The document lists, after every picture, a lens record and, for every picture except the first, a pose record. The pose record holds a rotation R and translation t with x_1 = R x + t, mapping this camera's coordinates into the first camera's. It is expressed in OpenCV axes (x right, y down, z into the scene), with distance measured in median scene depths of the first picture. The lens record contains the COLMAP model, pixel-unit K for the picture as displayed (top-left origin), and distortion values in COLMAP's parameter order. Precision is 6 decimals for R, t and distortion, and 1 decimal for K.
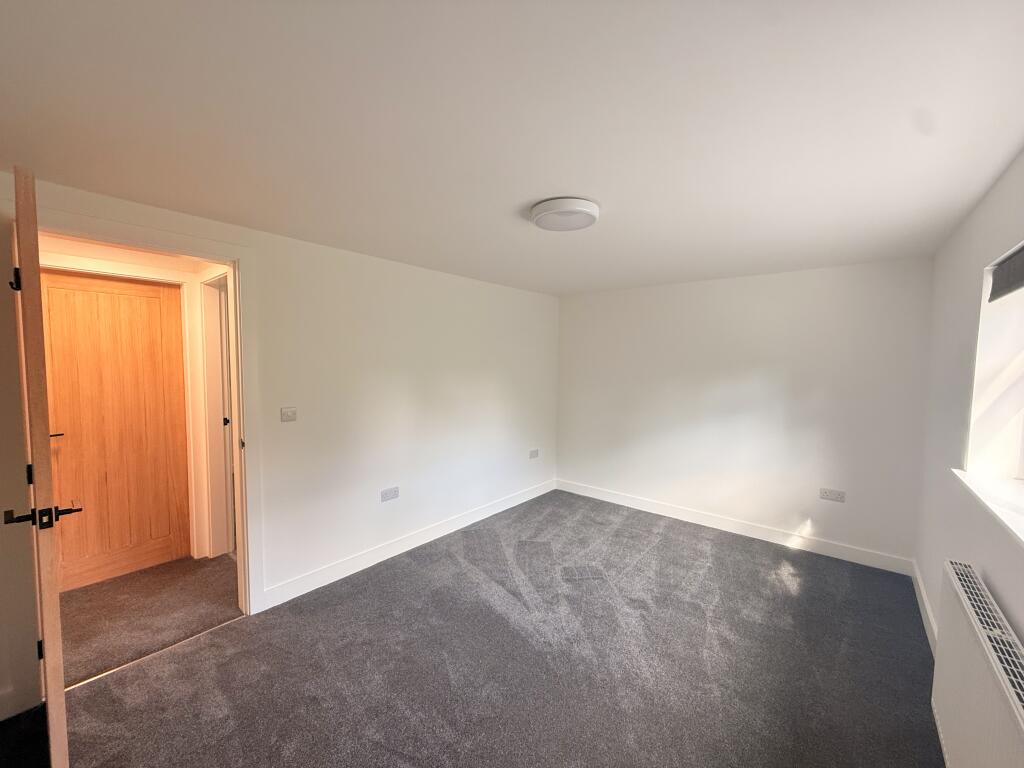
lens RADIAL K [[408.6, 0, 509.5], [0, 408.6, 384.8], [0, 0, 1]] dist [-0.000569, 0.000290]
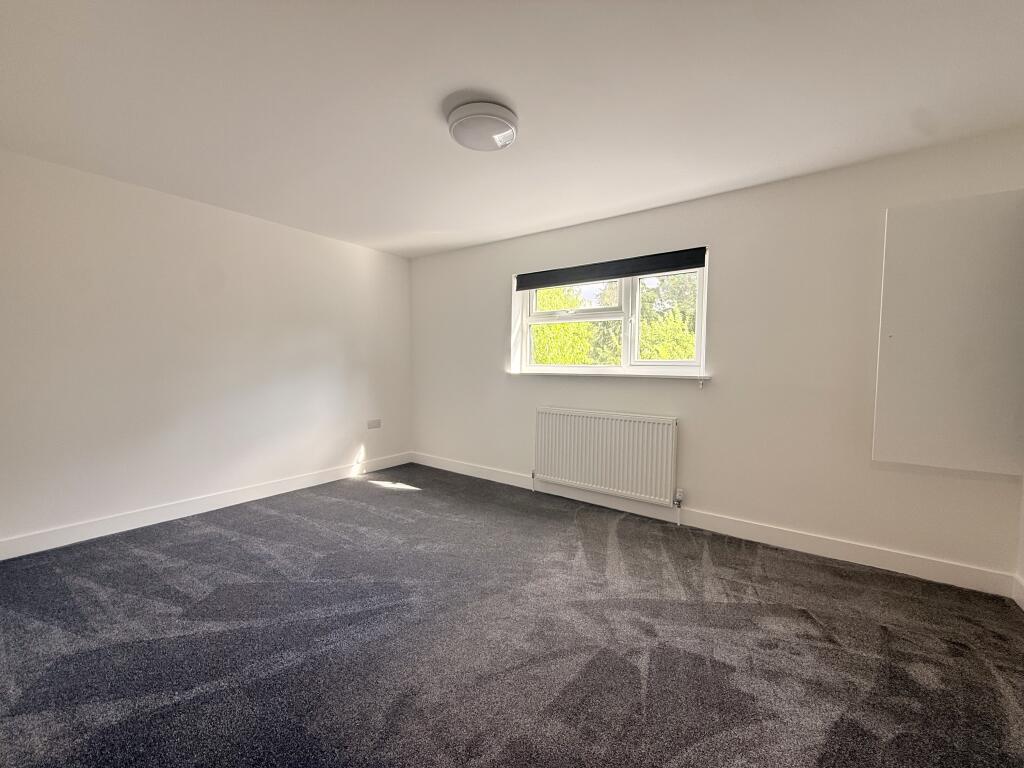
lens RADIAL K [[408.6, 0, 509.5], [0, 408.6, 384.8], [0, 0, 1]] dist [-0.000569, 0.000290]
pose [[-0.057446, -0.066344, 0.996142, -0.514005], [0.046922, 0.996507, 0.069074, 0.070609], [-0.997245, 0.050709, -0.054132, 0.603206]]
